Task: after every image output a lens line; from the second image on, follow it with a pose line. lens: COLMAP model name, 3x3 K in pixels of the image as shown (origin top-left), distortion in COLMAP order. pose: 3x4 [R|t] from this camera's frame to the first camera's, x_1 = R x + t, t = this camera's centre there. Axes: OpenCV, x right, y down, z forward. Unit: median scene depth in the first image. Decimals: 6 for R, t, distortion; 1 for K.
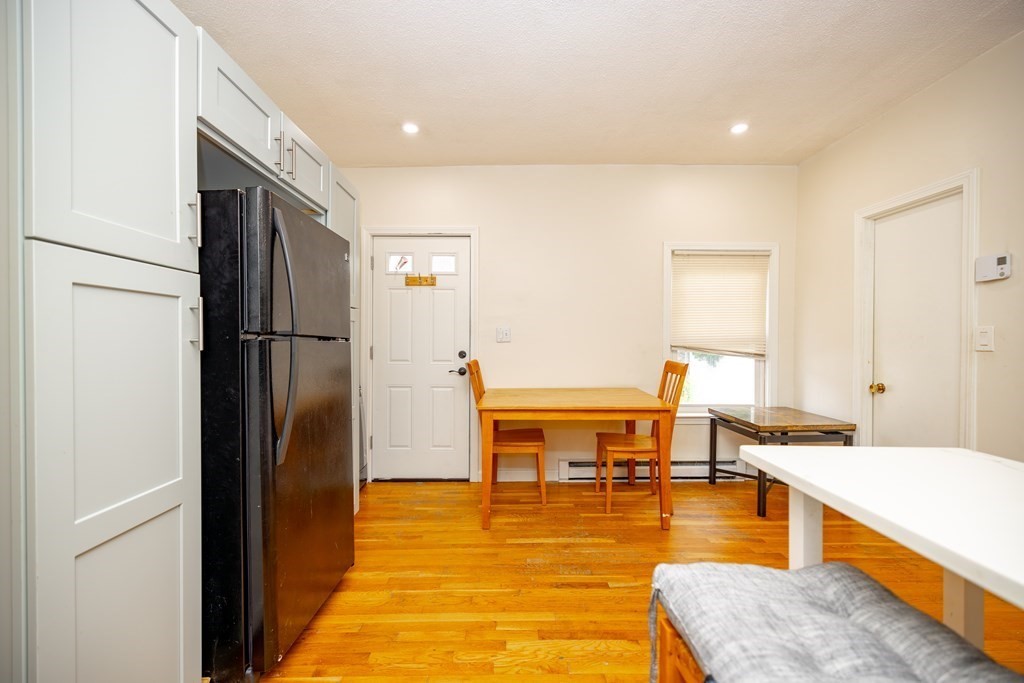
lens RADIAL K [[426.3, 0, 510.2], [0, 426.3, 344.0], [0, 0, 1]] dist [0.001645, -0.000222]
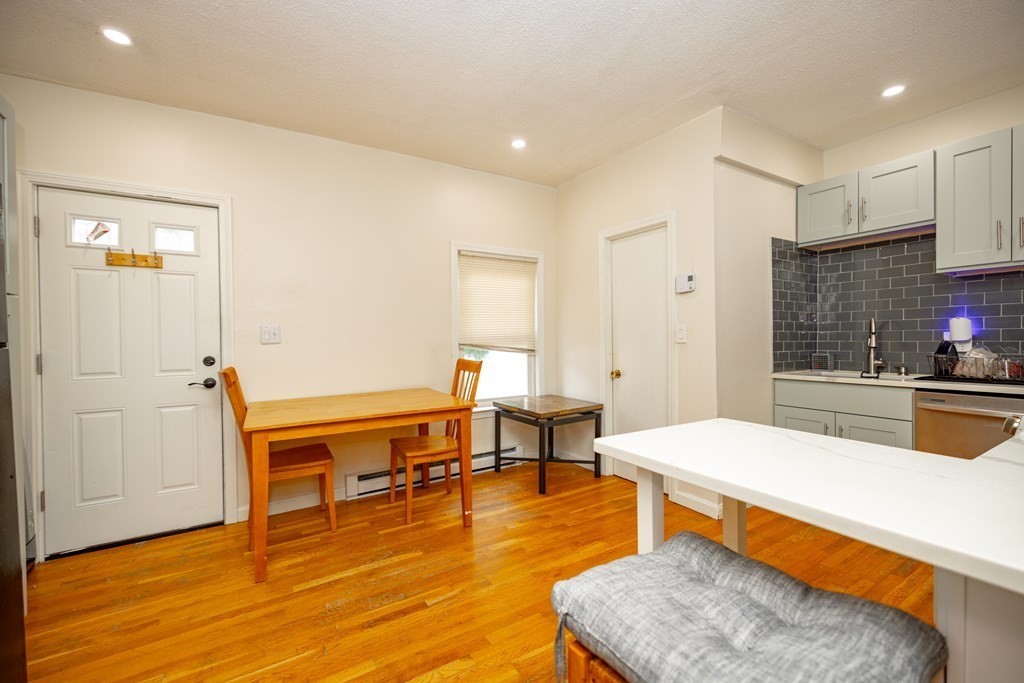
lens RADIAL K [[426.3, 0, 510.2], [0, 426.3, 344.0], [0, 0, 1]] dist [0.001645, -0.000222]
pose [[0.854019, -0.021094, 0.519813, -0.058518], [0.019830, 0.999771, 0.007992, -0.001669], [-0.519863, 0.003483, 0.854242, 0.079013]]
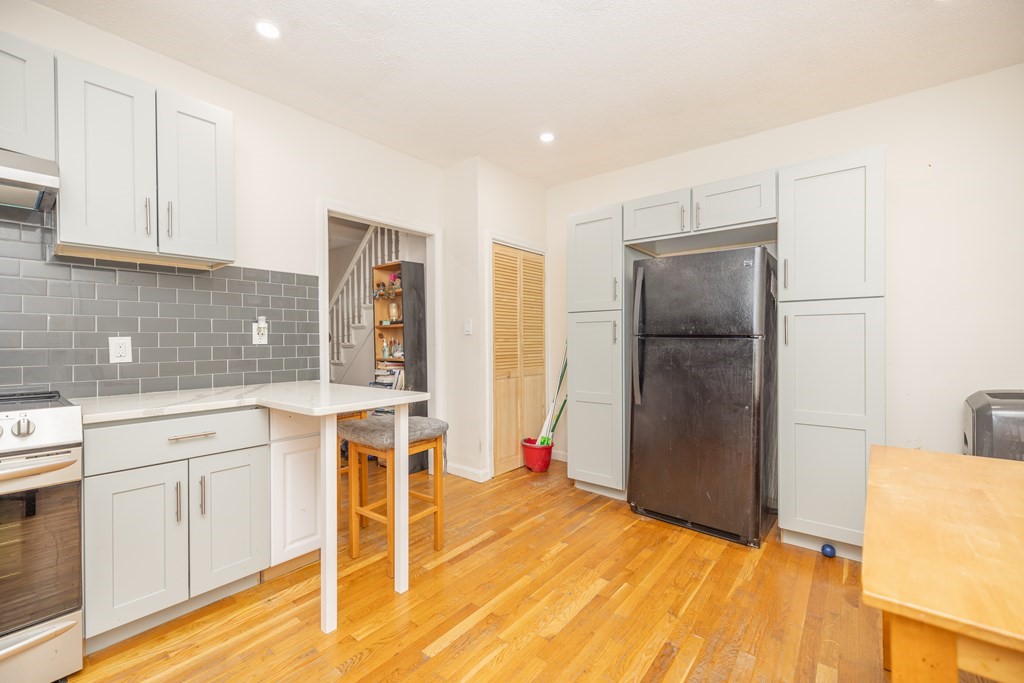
lens RADIAL K [[426.3, 0, 510.2], [0, 426.3, 344.0], [0, 0, 1]] dist [0.001645, -0.000222]
pose [[-0.636750, 0.005328, -0.771052, 0.633957], [-0.002624, 0.999955, 0.009077, 0.000854], [0.771065, 0.007803, -0.636708, 0.885126]]
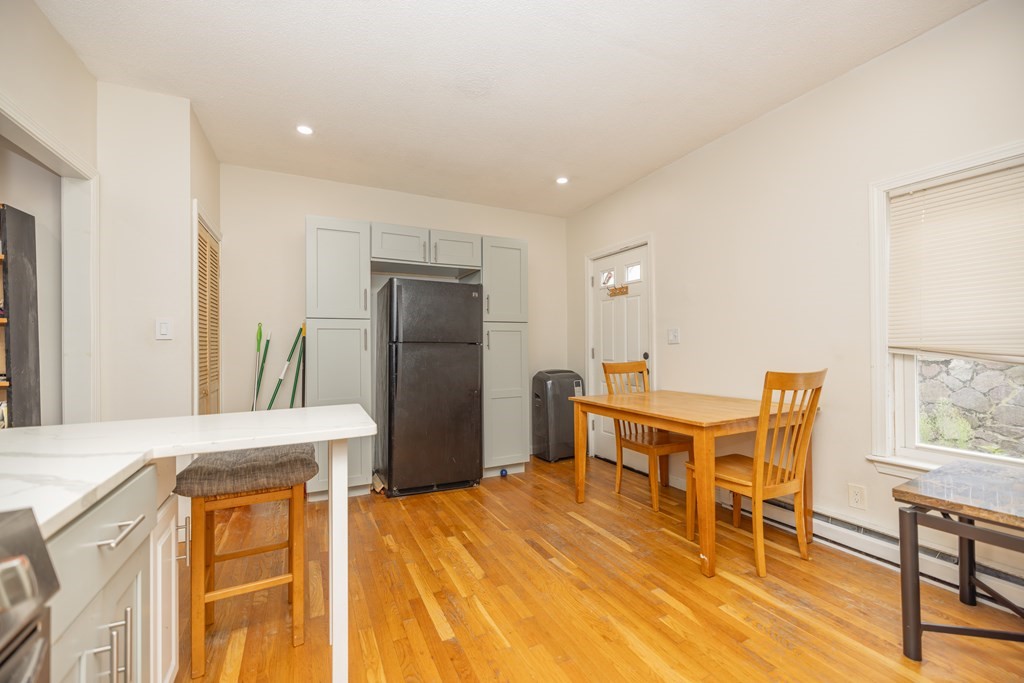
lens RADIAL K [[426.3, 0, 510.2], [0, 426.3, 344.0], [0, 0, 1]] dist [0.001645, -0.000222]
pose [[0.430310, -0.009727, -0.902629, 0.847339], [0.002673, 0.999951, -0.009502, 0.005441], [0.902677, 0.001676, 0.430315, 0.291583]]
